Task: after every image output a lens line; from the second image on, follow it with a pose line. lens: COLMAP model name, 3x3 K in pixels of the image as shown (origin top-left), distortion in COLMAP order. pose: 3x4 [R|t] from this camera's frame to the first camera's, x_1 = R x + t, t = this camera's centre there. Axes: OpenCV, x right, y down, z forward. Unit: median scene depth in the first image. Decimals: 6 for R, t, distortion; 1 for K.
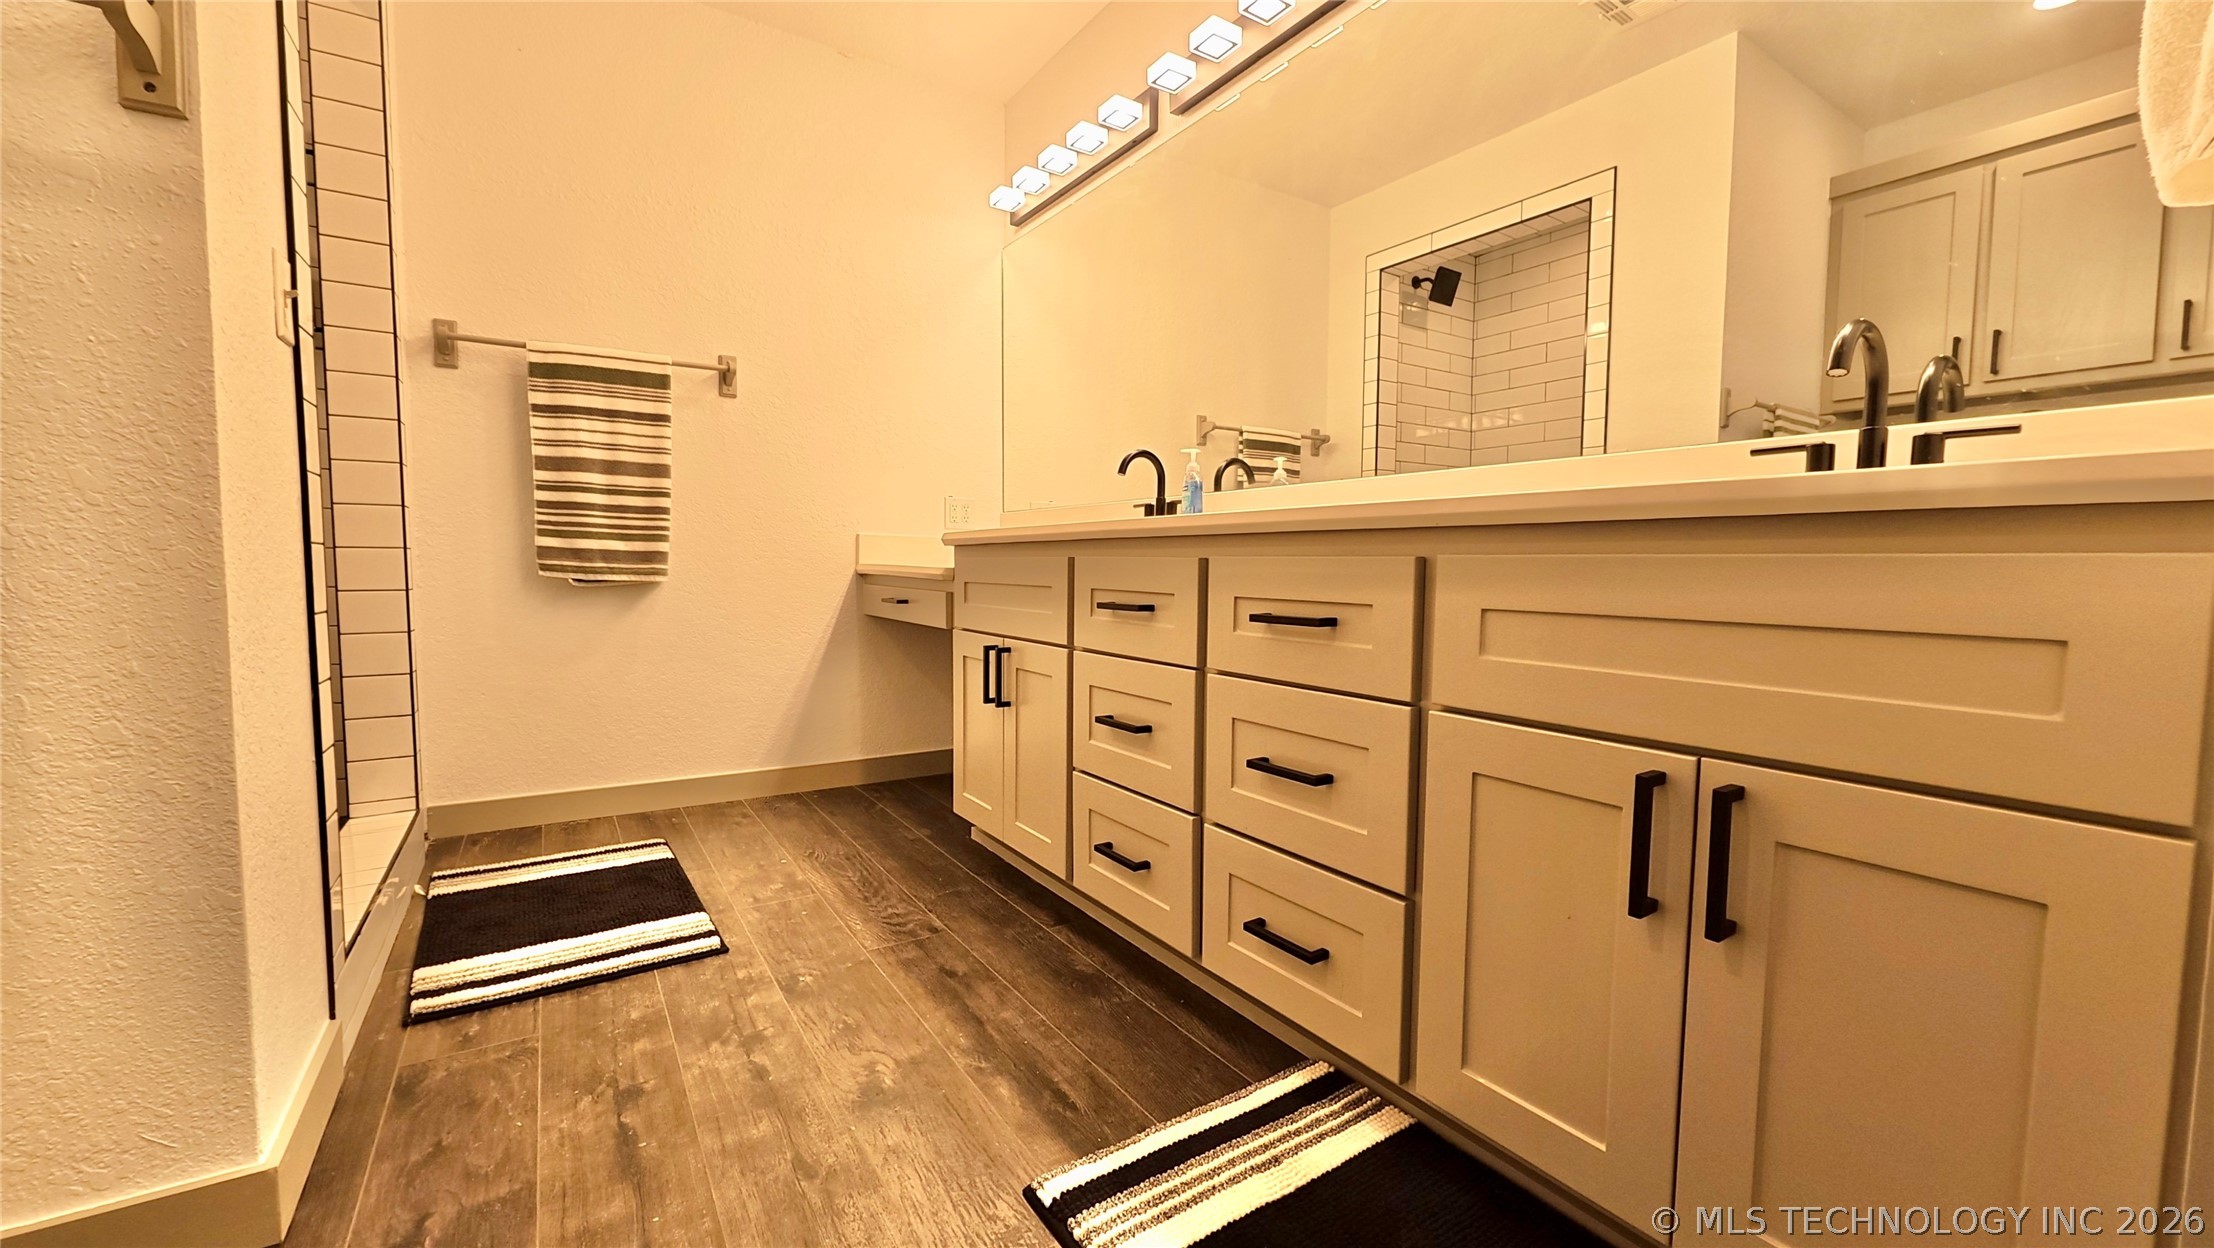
lens RADIAL K [[863.2, 0, 1111.3], [0, 863.2, 620.7], [0, 0, 1]] dist [-0.005167, 0.000437]
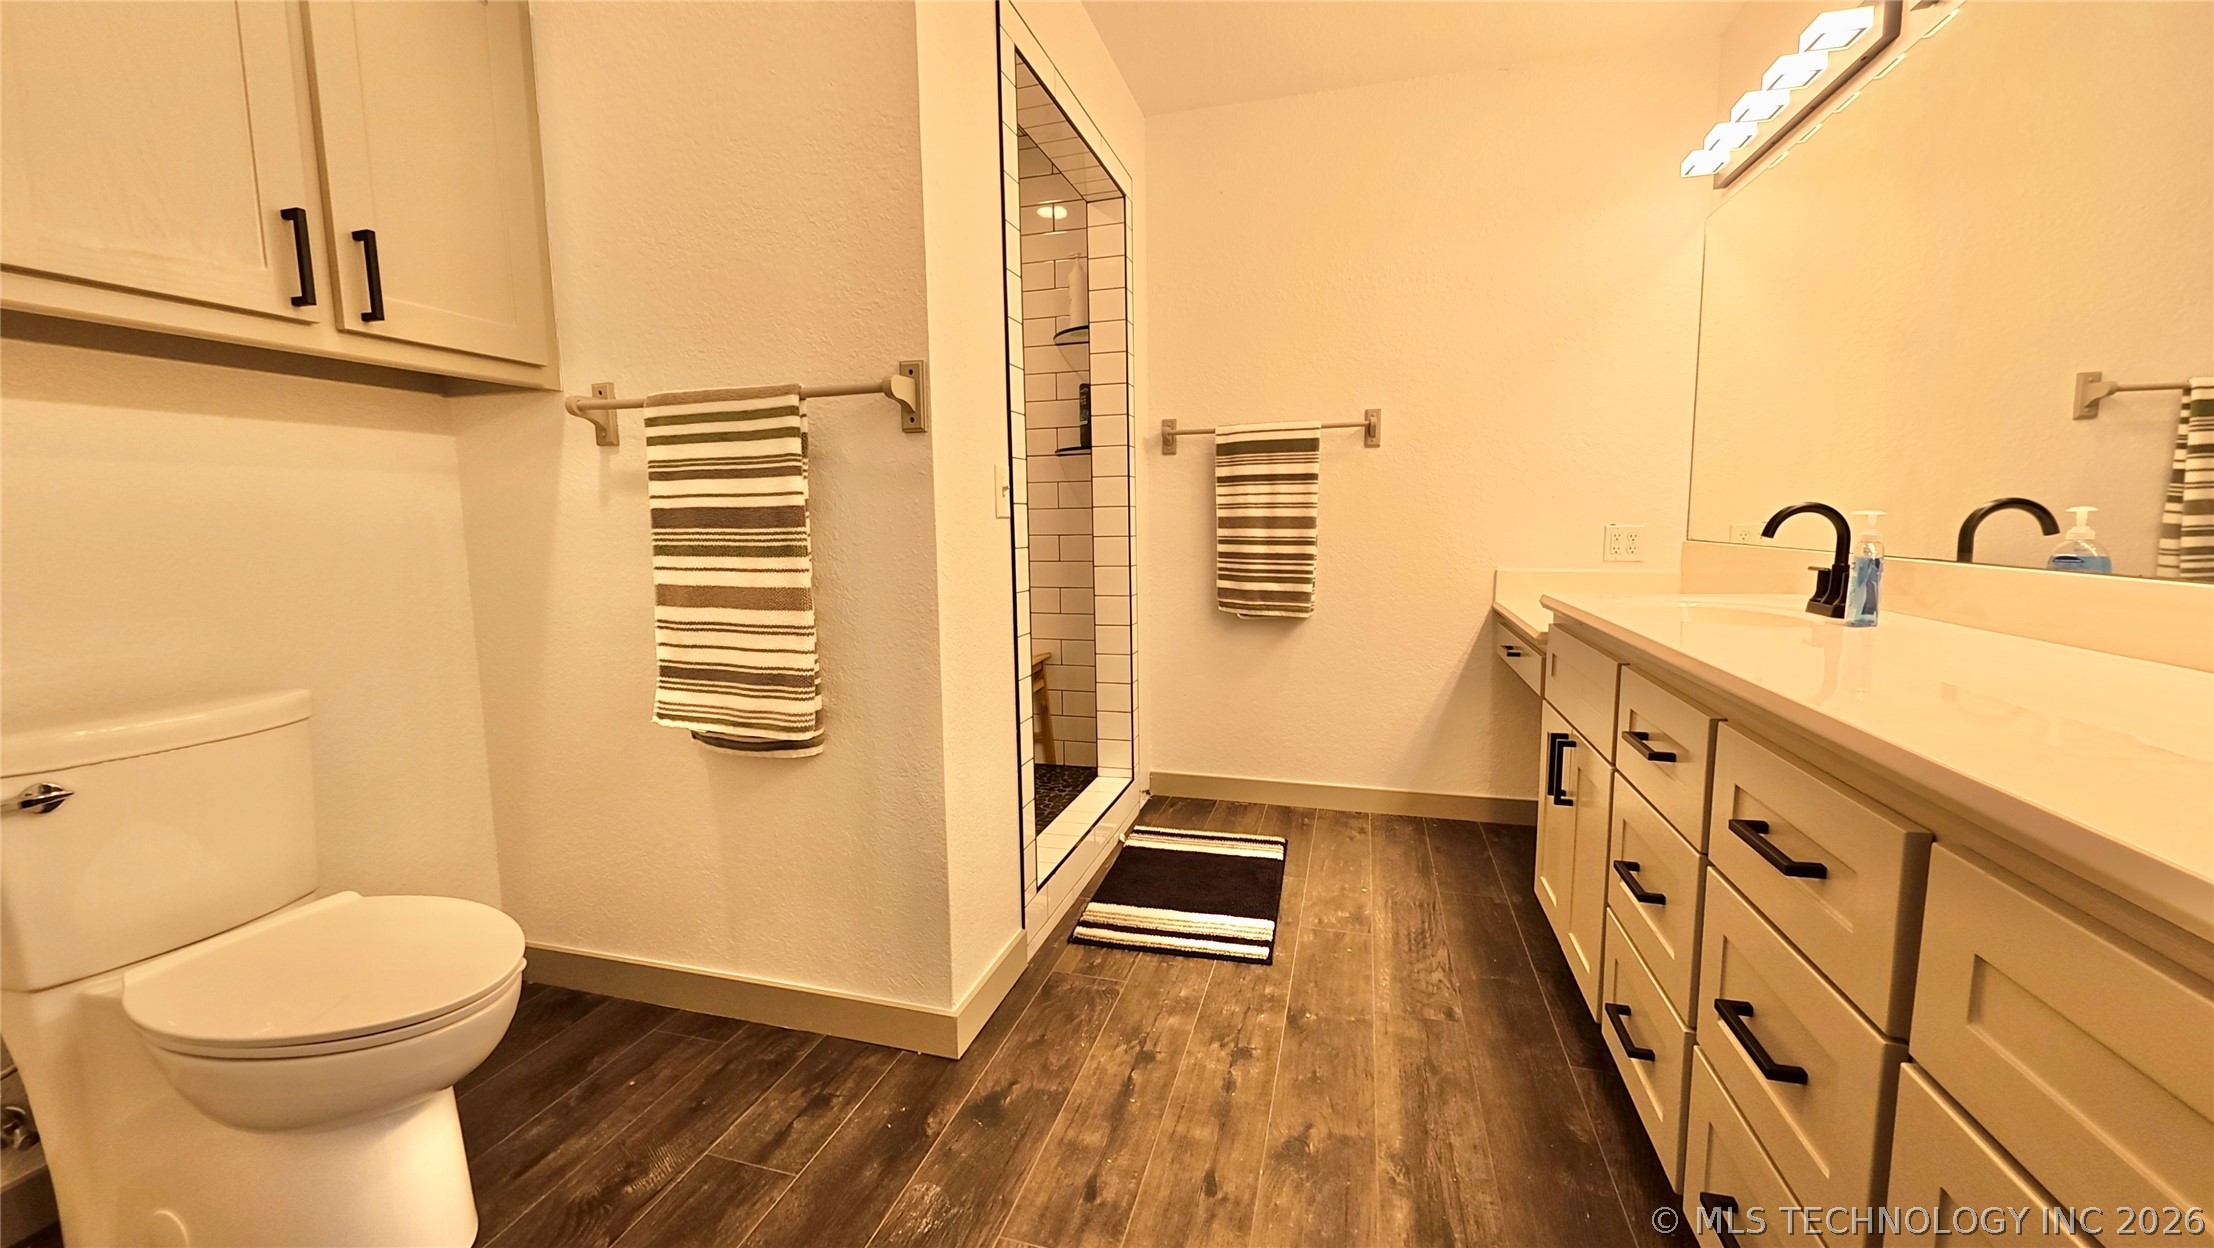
lens RADIAL K [[863.2, 0, 1111.3], [0, 863.2, 620.7], [0, 0, 1]] dist [-0.005167, 0.000437]
pose [[0.650825, 0.071647, -0.755840, 0.203500], [-0.029917, 0.997184, 0.068764, -0.121549], [0.758638, -0.022141, 0.651136, 0.043636]]
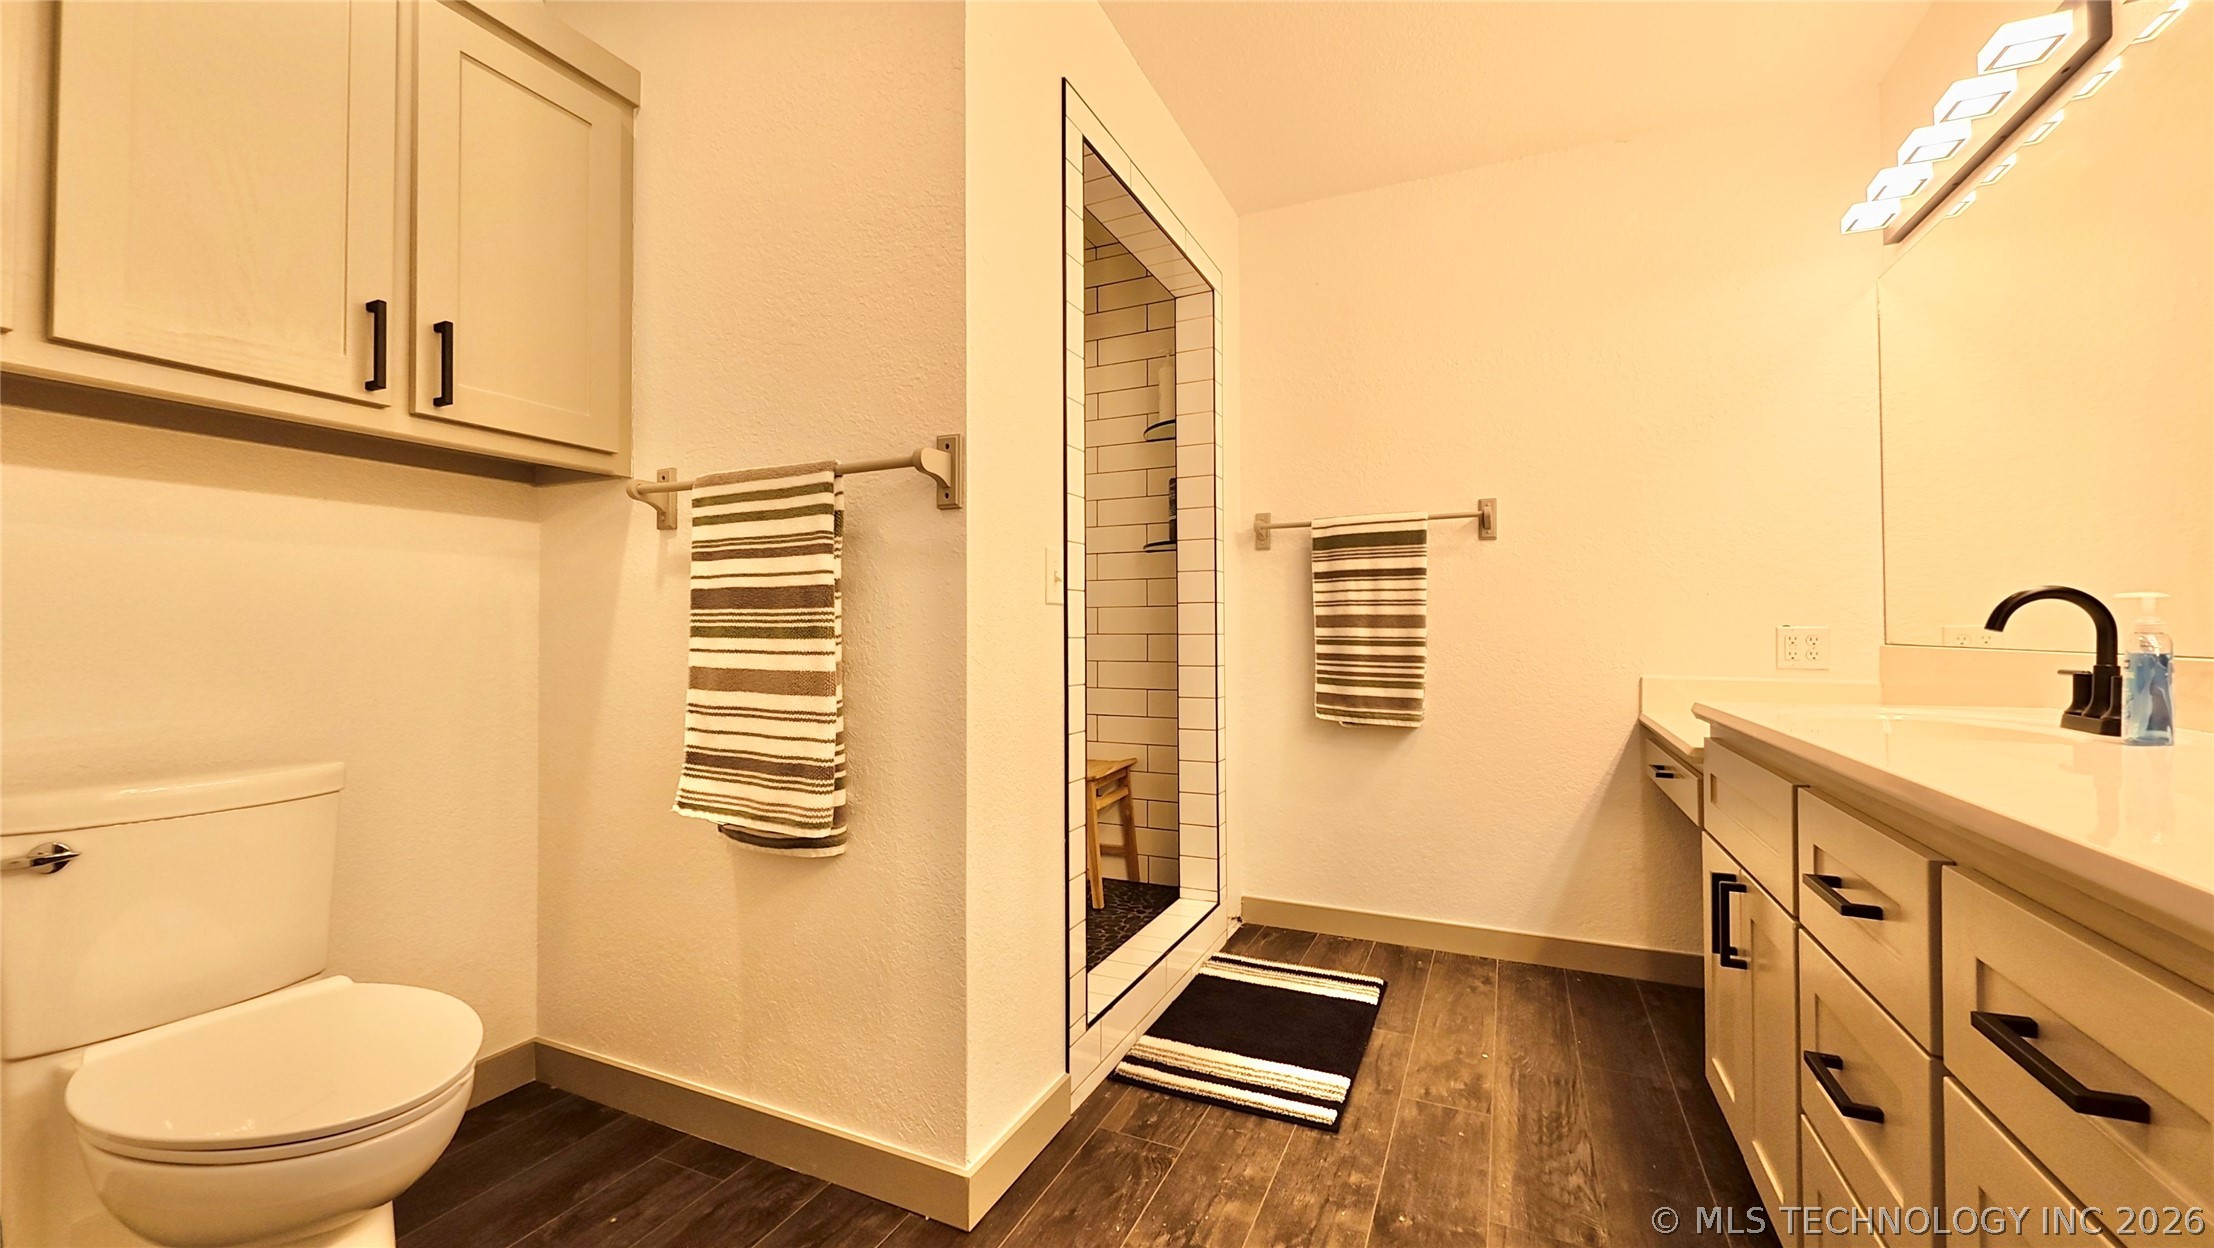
lens RADIAL K [[863.2, 0, 1111.3], [0, 863.2, 620.7], [0, 0, 1]] dist [-0.005167, 0.000437]
pose [[0.529850, -0.021920, -0.847808, 0.183126], [-0.046988, 0.997372, -0.055153, -0.106018], [0.846789, 0.069059, 0.527427, 0.139725]]
